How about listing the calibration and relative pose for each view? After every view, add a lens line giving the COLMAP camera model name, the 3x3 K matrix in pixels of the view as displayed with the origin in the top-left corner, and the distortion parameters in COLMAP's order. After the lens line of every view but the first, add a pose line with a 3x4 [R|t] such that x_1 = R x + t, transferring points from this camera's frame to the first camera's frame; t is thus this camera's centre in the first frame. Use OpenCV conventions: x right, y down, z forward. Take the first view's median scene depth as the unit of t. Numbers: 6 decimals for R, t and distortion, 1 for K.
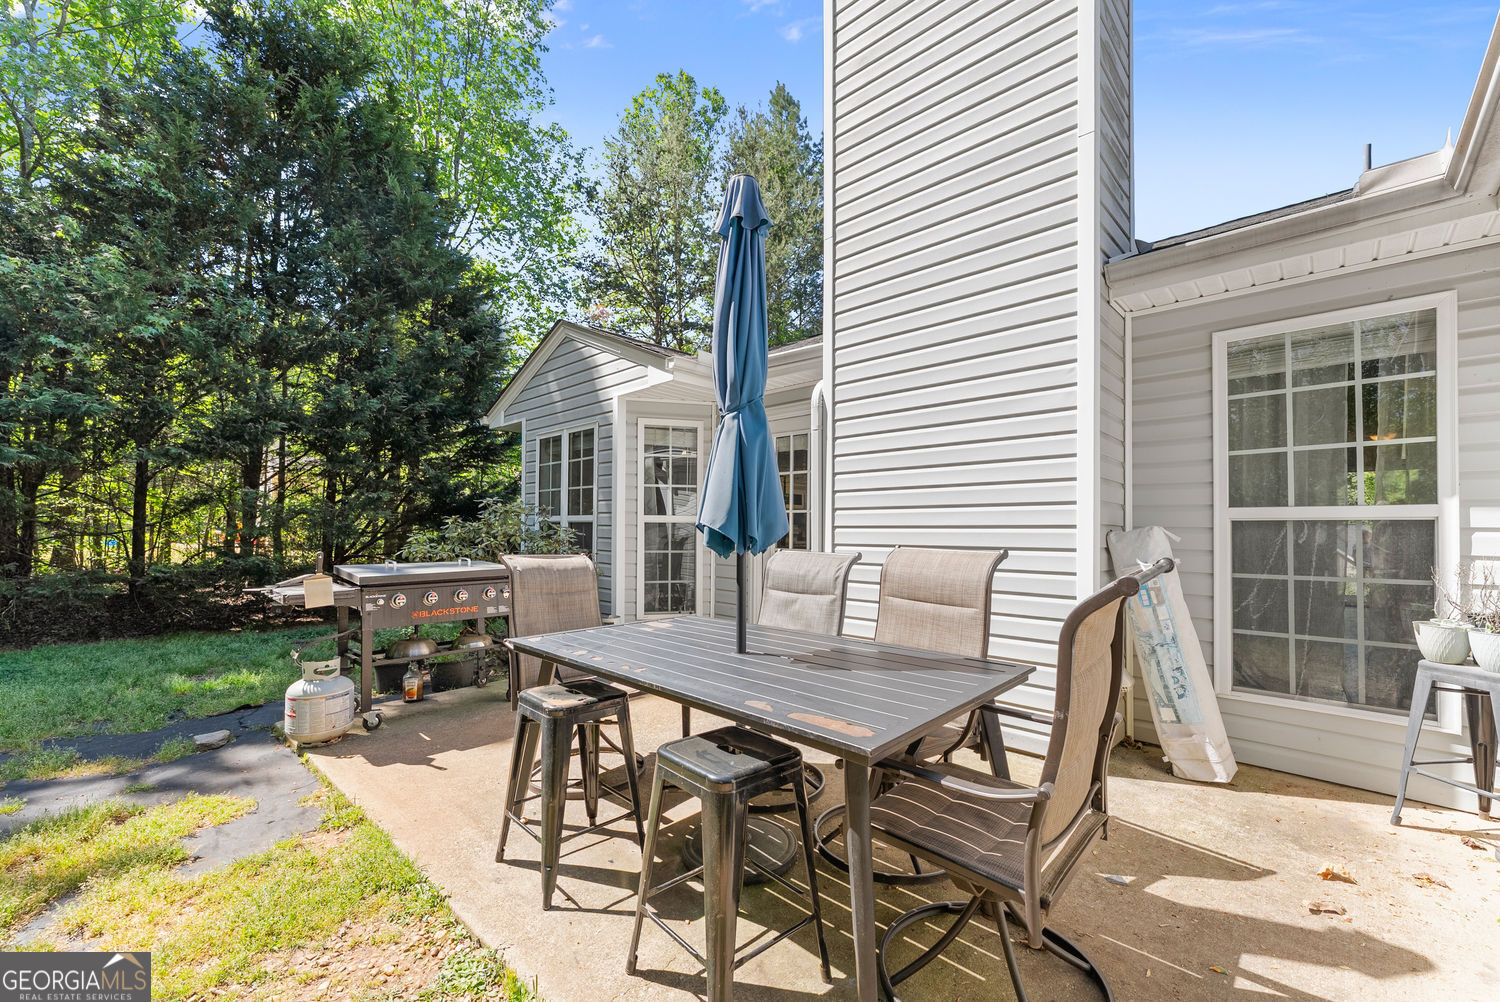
lens RADIAL K [[597.3, 0, 750.4], [0, 597.3, 522.1], [0, 0, 1]] dist [-0.000285, -0.000018]
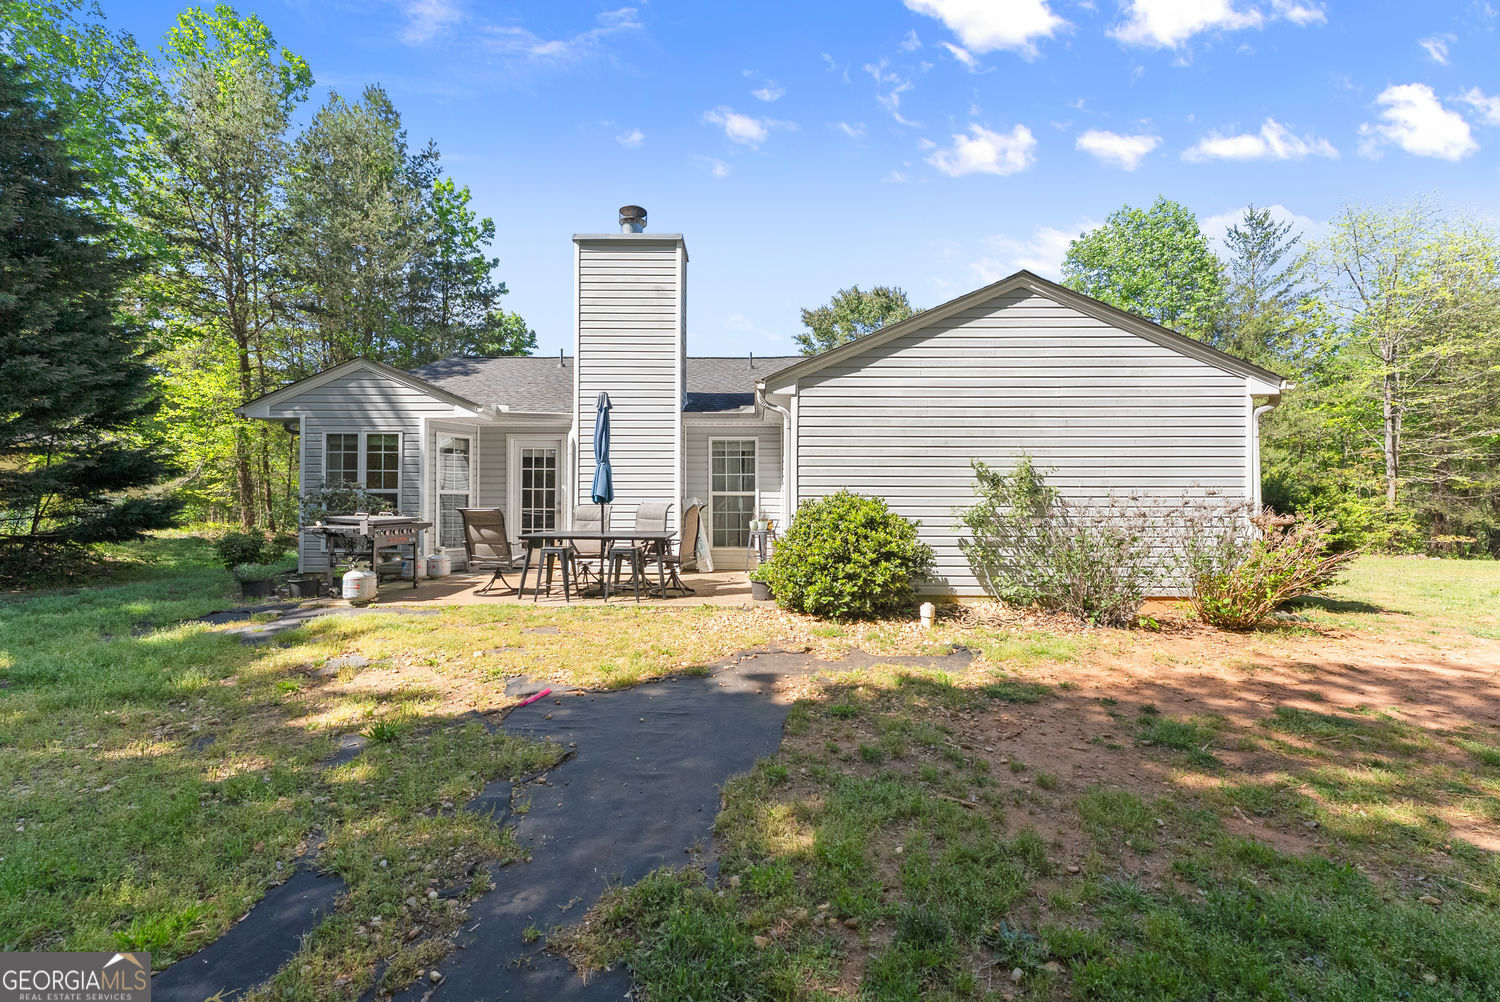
lens RADIAL K [[597.3, 0, 743.9], [0, 597.3, 498.1], [0, 0, 1]] dist [-0.000708, -0.000091]
pose [[0.731276, 0.007767, 0.682038, -0.752789], [-0.006340, 0.999969, -0.004589, 0.014961], [-0.682053, -0.000969, 0.731302, -0.873097]]
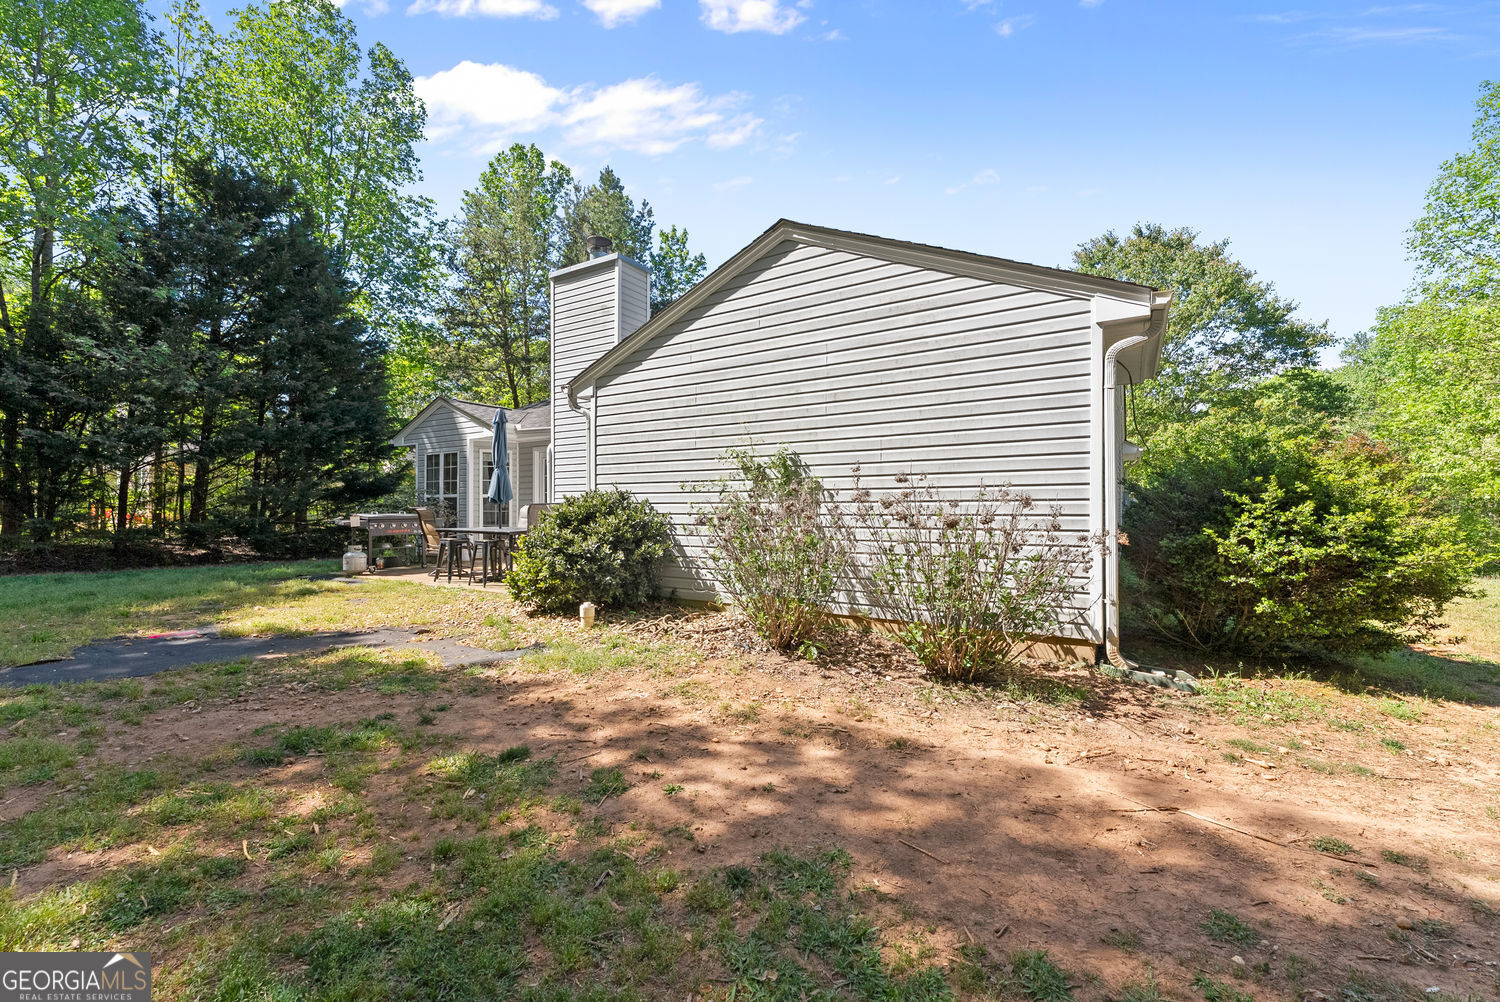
lens RADIAL K [[606.1, 0, 750.0], [0, 606.1, 501.0], [0, 0, 1]] dist [0.000432, 0.000008]
pose [[0.980012, -0.000289, 0.198937, 0.356096], [0.001365, 0.999985, -0.005273, 0.027543], [-0.198932, 0.005439, 0.979998, -1.430077]]
